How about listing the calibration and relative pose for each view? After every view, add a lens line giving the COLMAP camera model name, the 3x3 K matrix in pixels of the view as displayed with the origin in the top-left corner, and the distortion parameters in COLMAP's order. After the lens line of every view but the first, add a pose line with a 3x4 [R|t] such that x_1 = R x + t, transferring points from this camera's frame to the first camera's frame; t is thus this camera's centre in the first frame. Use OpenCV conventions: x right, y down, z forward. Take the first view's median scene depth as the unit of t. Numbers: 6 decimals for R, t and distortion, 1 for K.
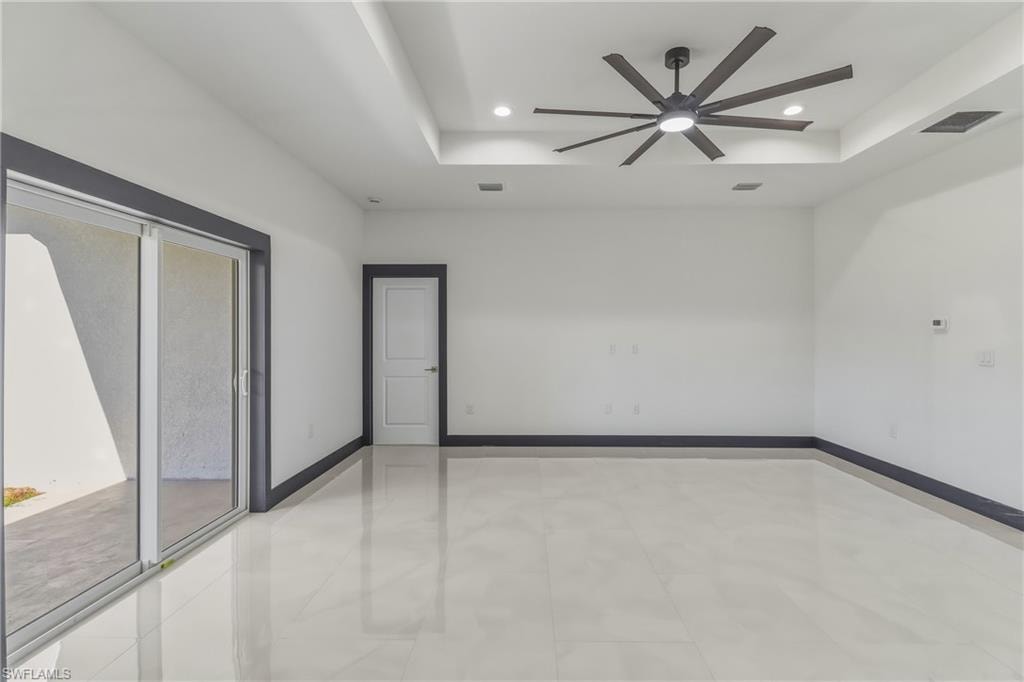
lens RADIAL K [[478.2, 0, 511.2], [0, 478.2, 335.1], [0, 0, 1]] dist [-0.000479, -0.000738]
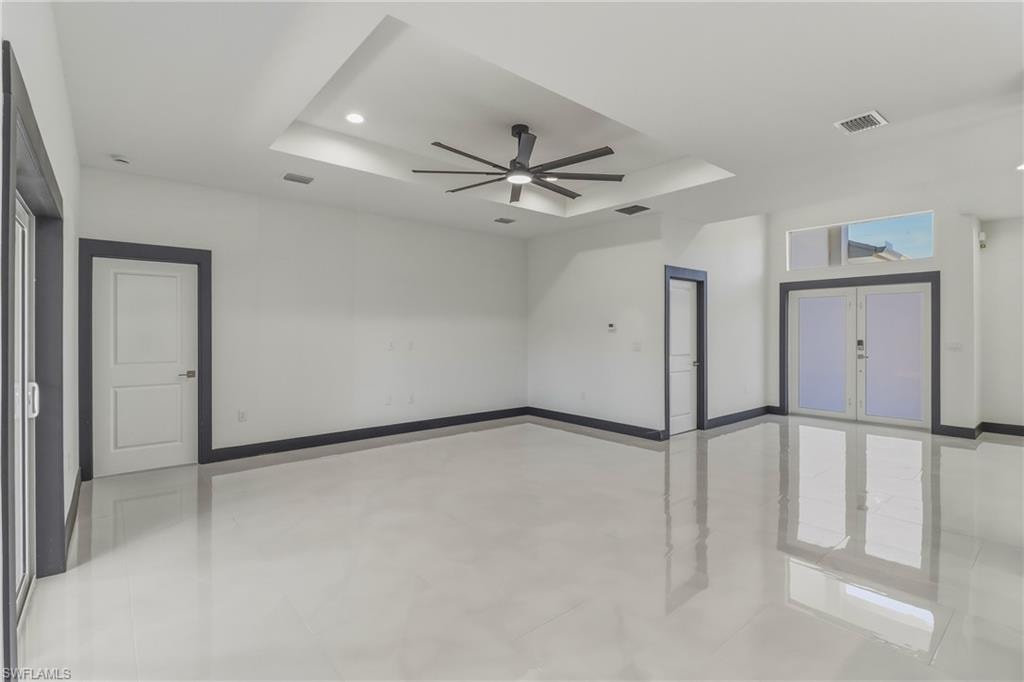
lens RADIAL K [[500.0, 0, 503.9], [0, 500.0, 338.4], [0, 0, 1]] dist [-0.000966, -0.000637]
pose [[0.740270, -0.007068, 0.672273, -0.367450], [0.000330, 0.999948, 0.010150, 0.000509], [-0.672310, -0.007292, 0.740234, -0.019379]]
